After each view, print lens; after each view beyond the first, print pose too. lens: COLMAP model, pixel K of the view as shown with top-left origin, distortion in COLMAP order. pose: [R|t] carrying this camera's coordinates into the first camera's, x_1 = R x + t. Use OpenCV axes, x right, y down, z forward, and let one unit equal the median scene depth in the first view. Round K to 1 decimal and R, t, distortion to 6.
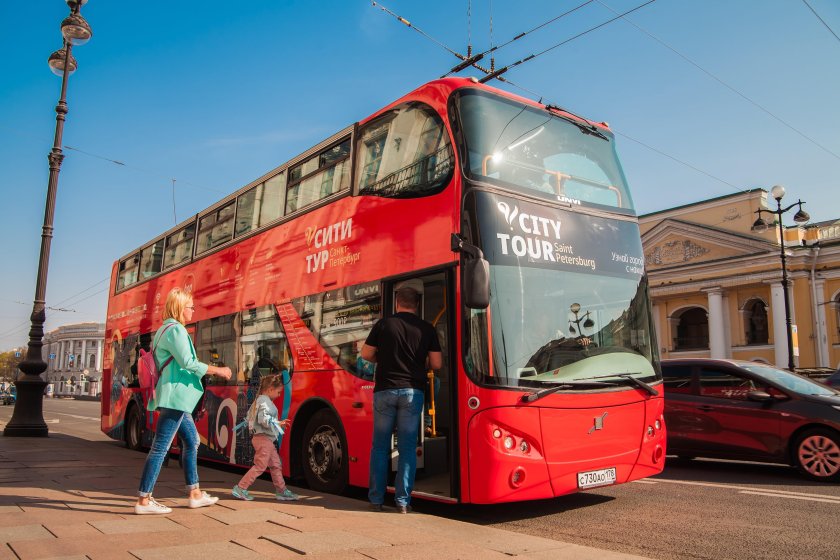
lens RADIAL K [[658.8, 0, 420.0], [0, 658.8, 280.0], [0, 0, 1]] dist [-0.176656, 0.087360]
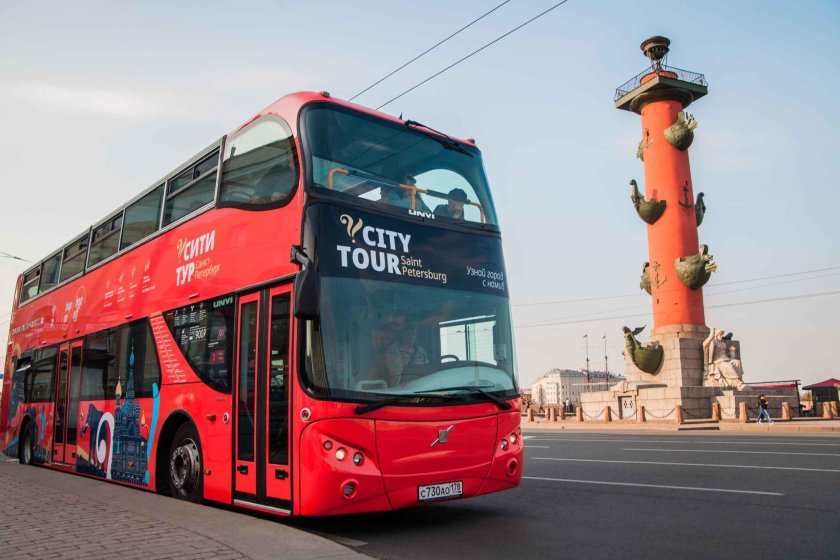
lens RADIAL K [[658.8, 0, 420.0], [0, 658.8, 280.0], [0, 0, 1]] dist [-0.176656, 0.087360]
pose [[0.995725, 0.010443, 0.091775, 0.142162], [-0.007804, 0.999547, -0.029071, 0.009282], [-0.092037, 0.028230, 0.995355, -0.009501]]
